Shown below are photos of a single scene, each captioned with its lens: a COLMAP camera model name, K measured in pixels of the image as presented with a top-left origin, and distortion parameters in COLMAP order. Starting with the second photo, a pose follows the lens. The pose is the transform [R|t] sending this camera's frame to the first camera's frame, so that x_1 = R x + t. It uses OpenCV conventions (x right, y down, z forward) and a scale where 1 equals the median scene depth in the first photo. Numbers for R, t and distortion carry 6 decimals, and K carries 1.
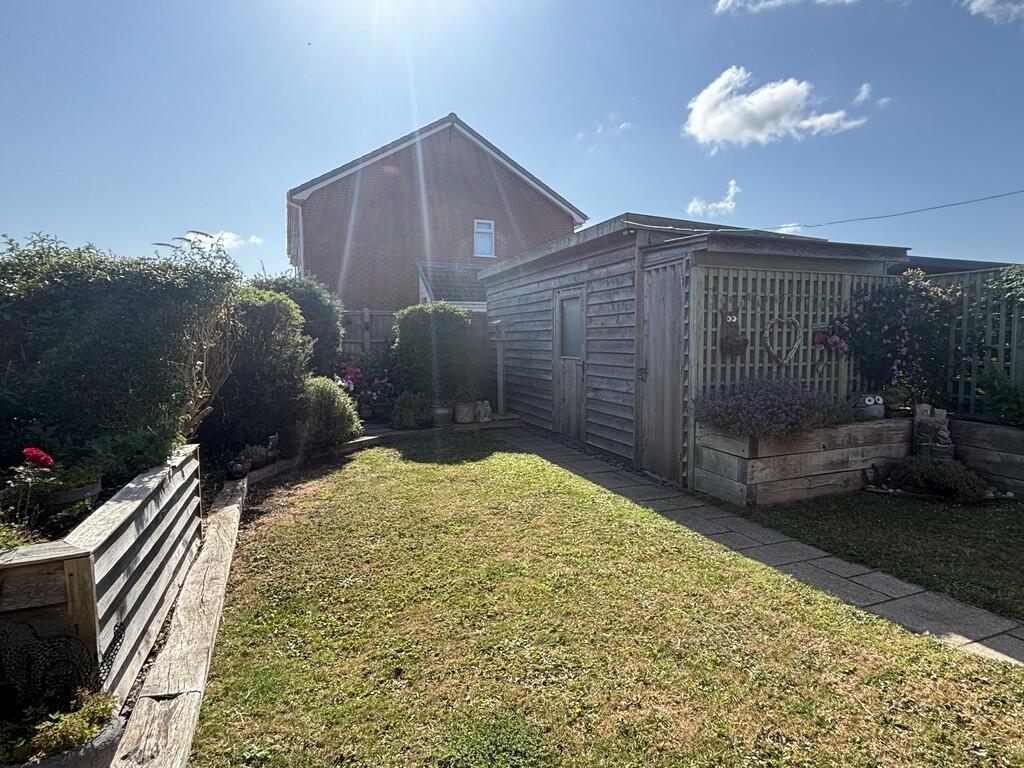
lens RADIAL K [[572.6, 0, 512.0], [0, 572.6, 384.0], [0, 0, 1]] dist [-0.000026, 0.000102]
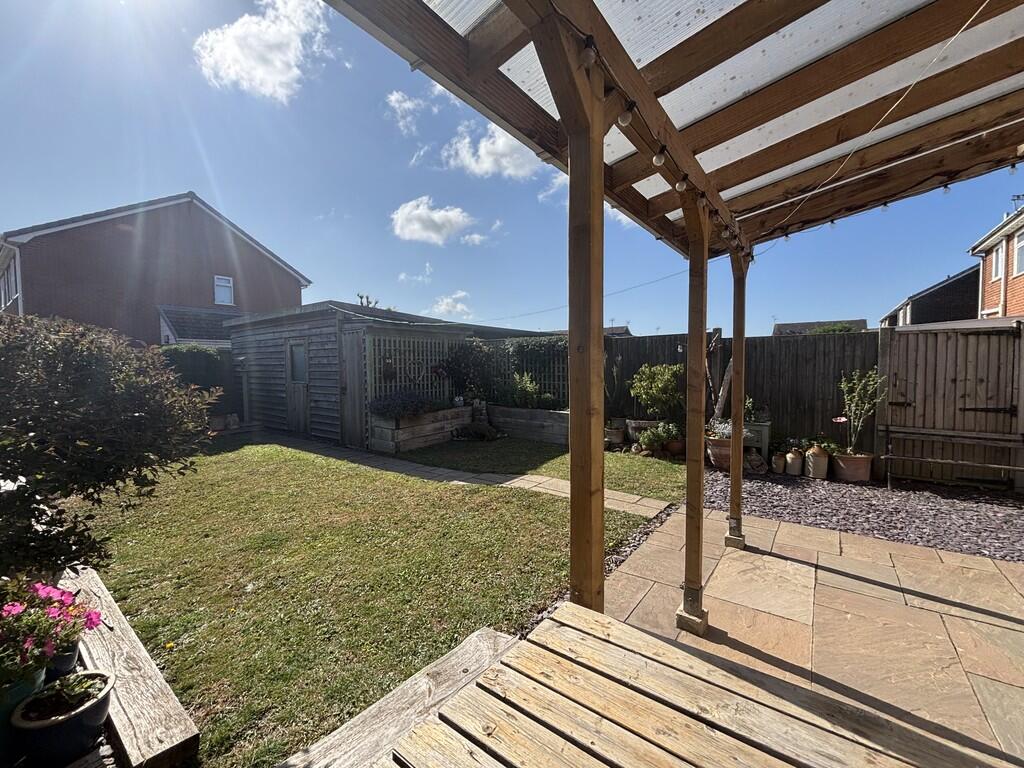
lens RADIAL K [[415.4, 0, 518.4], [0, 415.4, 381.2], [0, 0, 1]] dist [-0.010398, 0.000114]
pose [[0.836544, -0.026973, 0.547236, -0.024396], [0.047723, 0.998579, -0.023734, 0.011270], [-0.545818, 0.045971, 0.836642, -0.426908]]
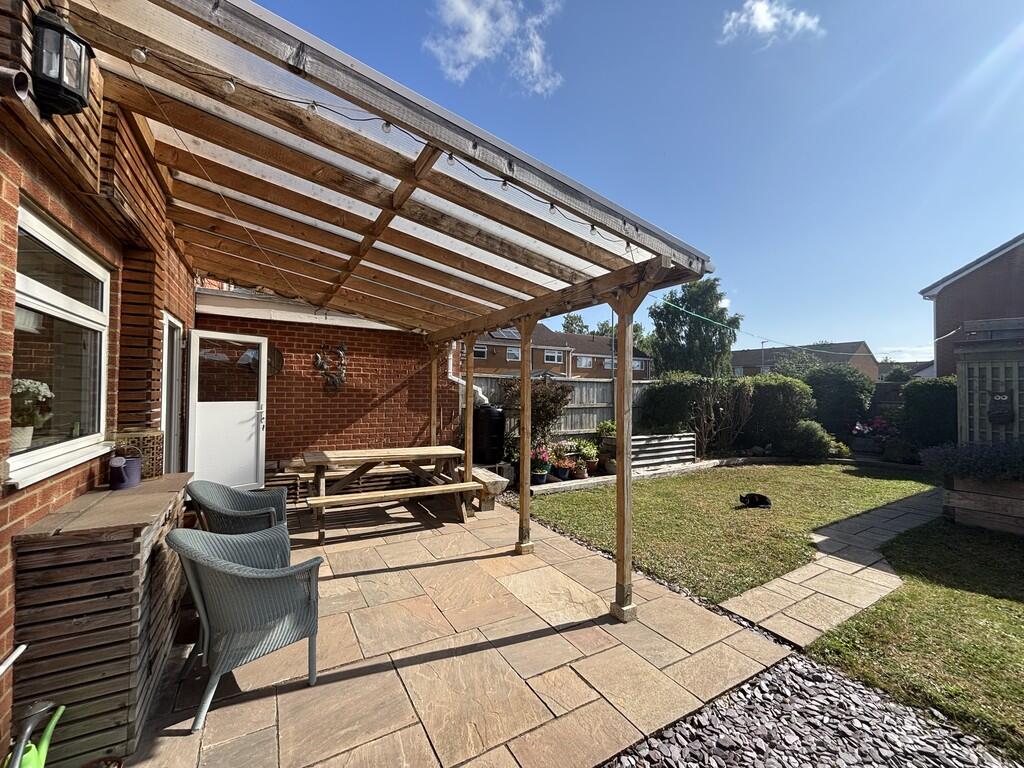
lens RADIAL K [[415.4, 0, 518.4], [0, 415.4, 381.2], [0, 0, 1]] dist [-0.010398, 0.000114]
pose [[0.189204, -0.016331, -0.981802, 1.115141], [-0.084427, 0.995888, -0.032835, -0.021820], [0.978302, 0.089103, 0.187047, -0.321247]]
